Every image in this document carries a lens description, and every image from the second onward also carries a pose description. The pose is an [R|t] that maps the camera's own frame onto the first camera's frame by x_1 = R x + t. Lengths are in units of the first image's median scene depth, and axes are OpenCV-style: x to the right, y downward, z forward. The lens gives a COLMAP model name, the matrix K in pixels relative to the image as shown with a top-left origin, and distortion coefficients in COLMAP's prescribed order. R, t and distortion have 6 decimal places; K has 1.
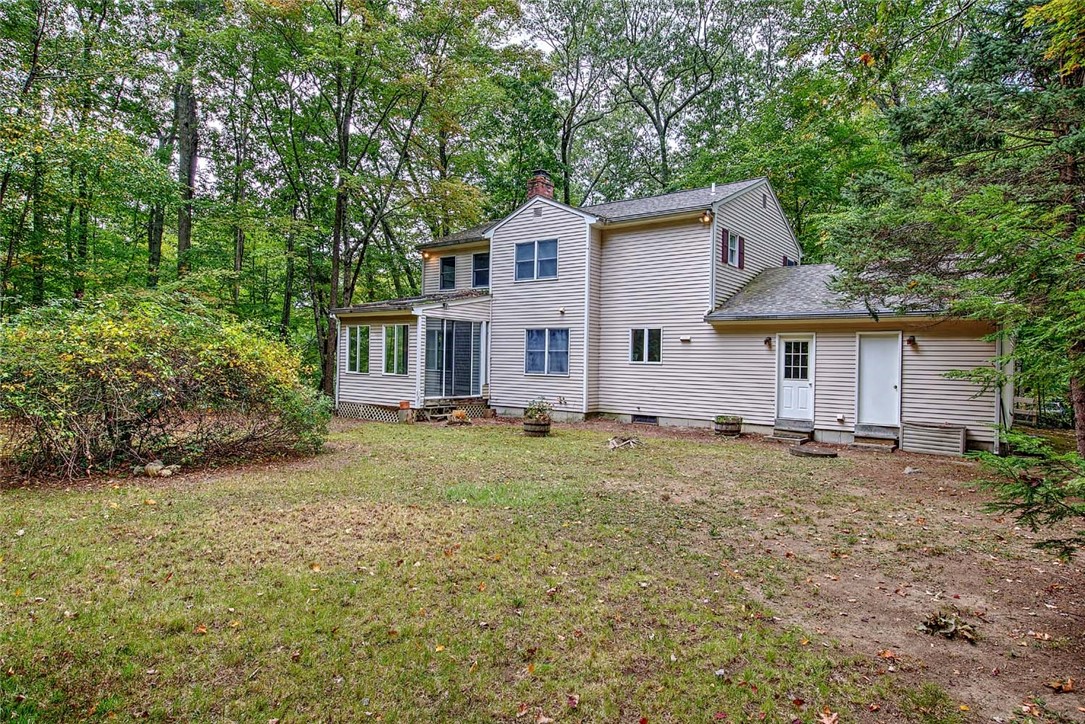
lens RADIAL K [[631.6, 0, 542.0], [0, 631.6, 361.6], [0, 0, 1]] dist [-0.004405, -0.000455]
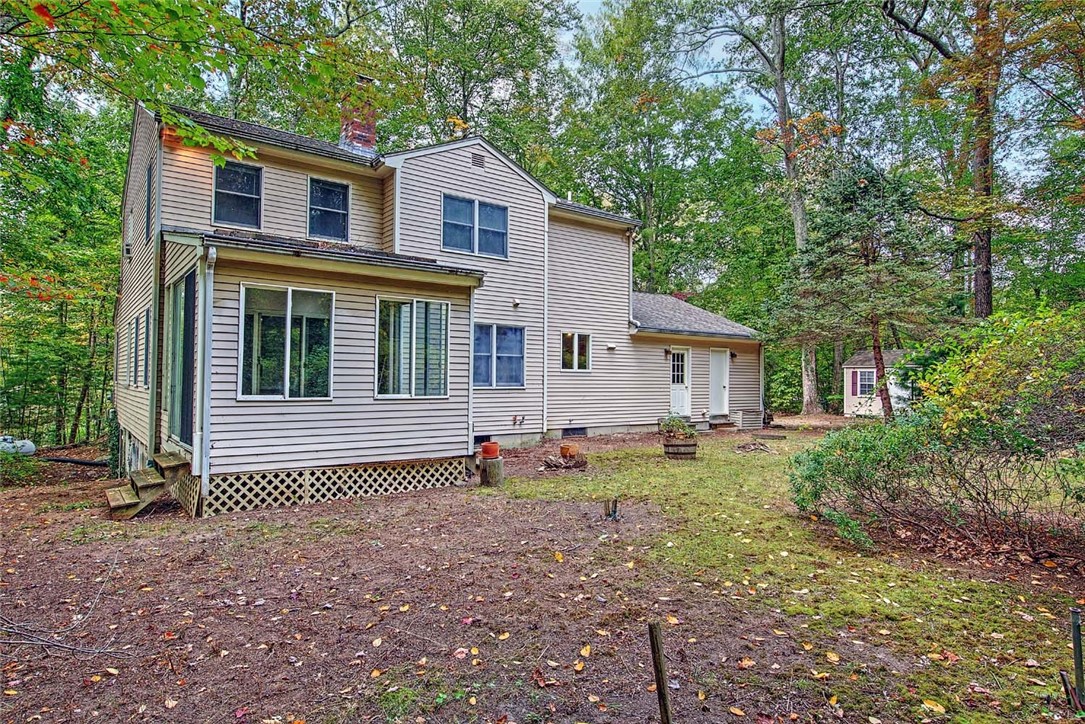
lens RADIAL K [[631.6, 0, 543.0], [0, 631.6, 364.0], [0, 0, 1]] dist [-0.004405, -0.000455]
pose [[0.256390, 0.004704, 0.966562, -0.733867], [-0.004257, 0.999984, -0.003738, -0.004355], [-0.966564, -0.003156, 0.256406, 0.807727]]
